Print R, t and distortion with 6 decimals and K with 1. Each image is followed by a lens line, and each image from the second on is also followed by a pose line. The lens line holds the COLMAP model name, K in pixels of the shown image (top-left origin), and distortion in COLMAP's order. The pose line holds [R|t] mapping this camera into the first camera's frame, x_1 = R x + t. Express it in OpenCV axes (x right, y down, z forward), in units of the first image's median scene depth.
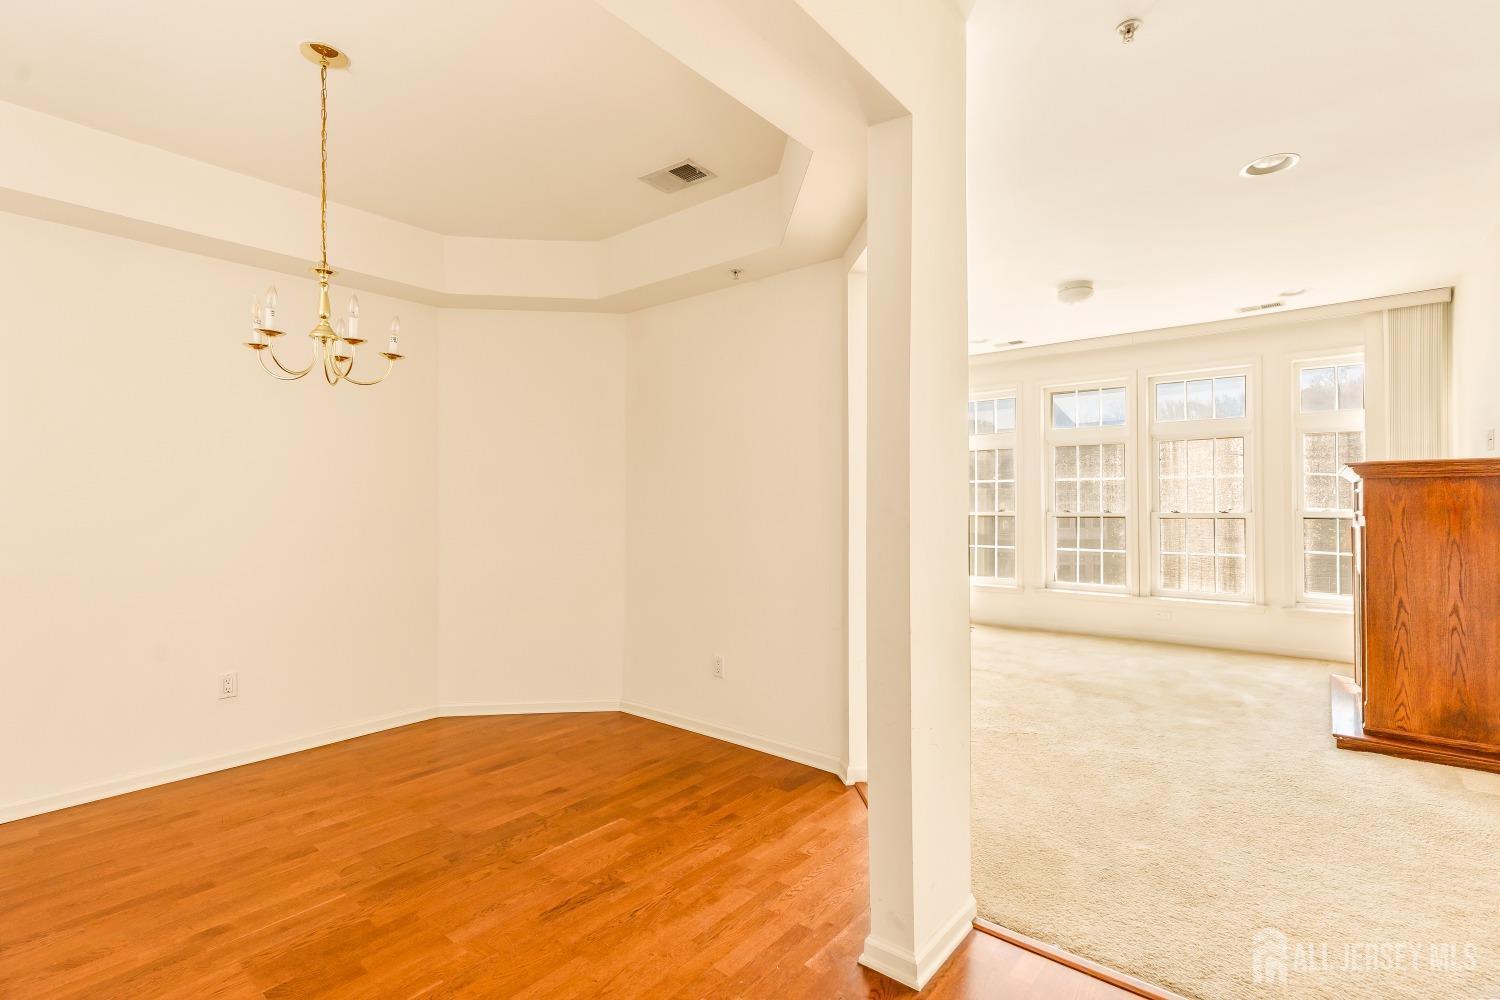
lens RADIAL K [[682.3, 0, 757.8], [0, 682.3, 504.3], [0, 0, 1]] dist [0.005068, 0.000470]
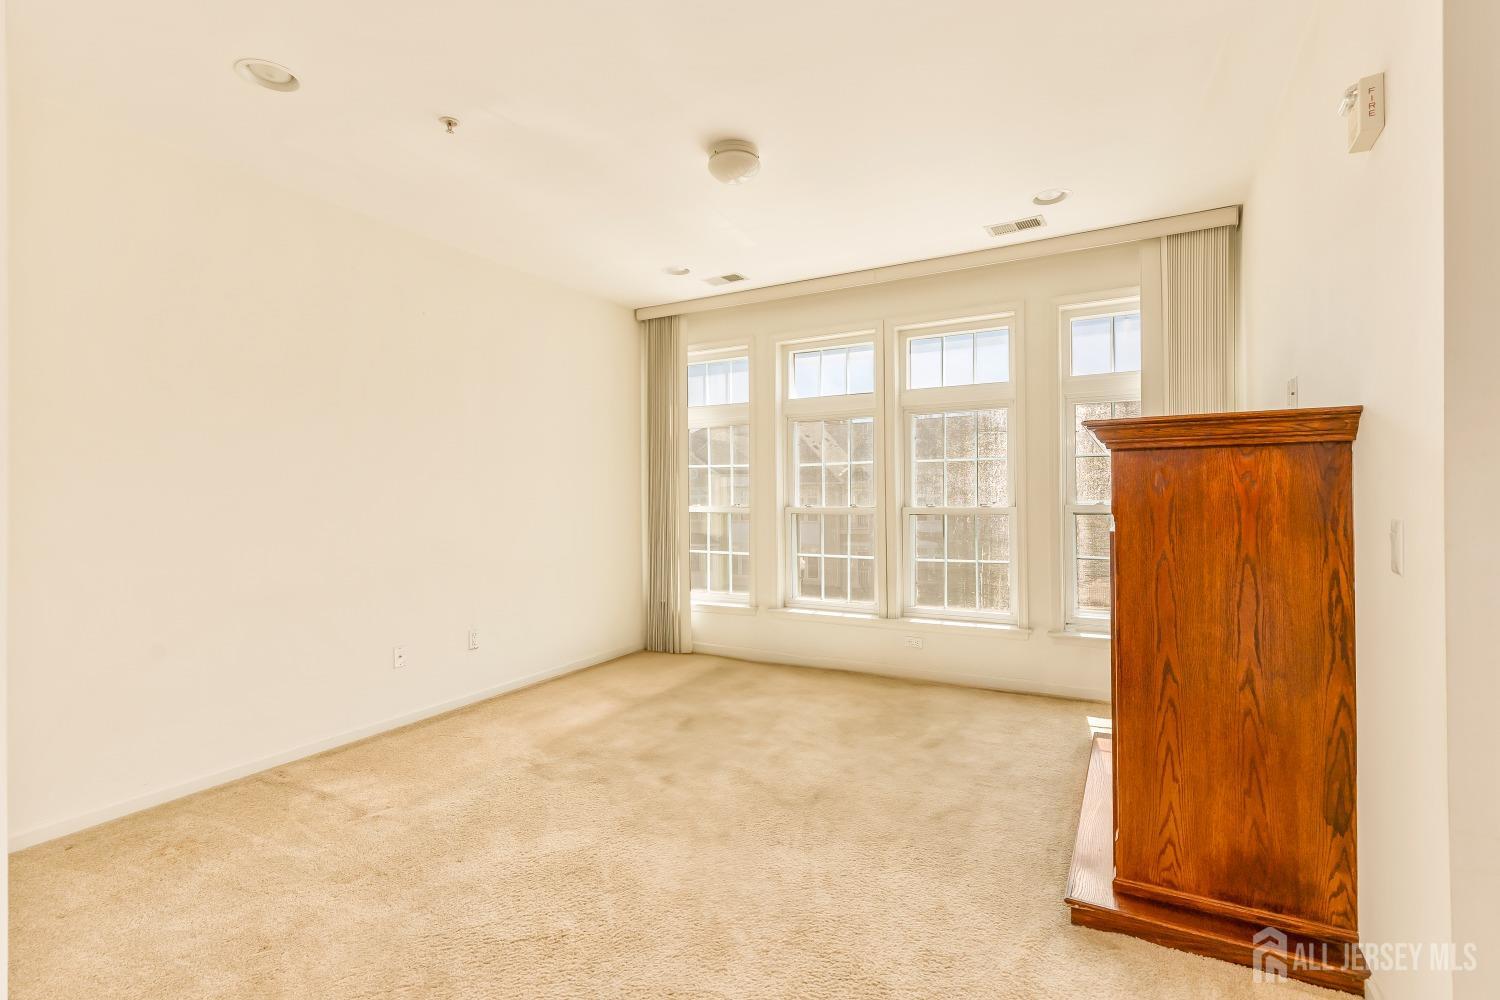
lens RADIAL K [[682.3, 0, 755.3], [0, 682.3, 501.6], [0, 0, 1]] dist [0.005068, 0.000470]
pose [[0.984071, -0.006042, 0.177674, 0.305672], [0.005187, 0.999973, 0.005280, 0.001014], [-0.177701, -0.004275, 0.984075, 0.306436]]
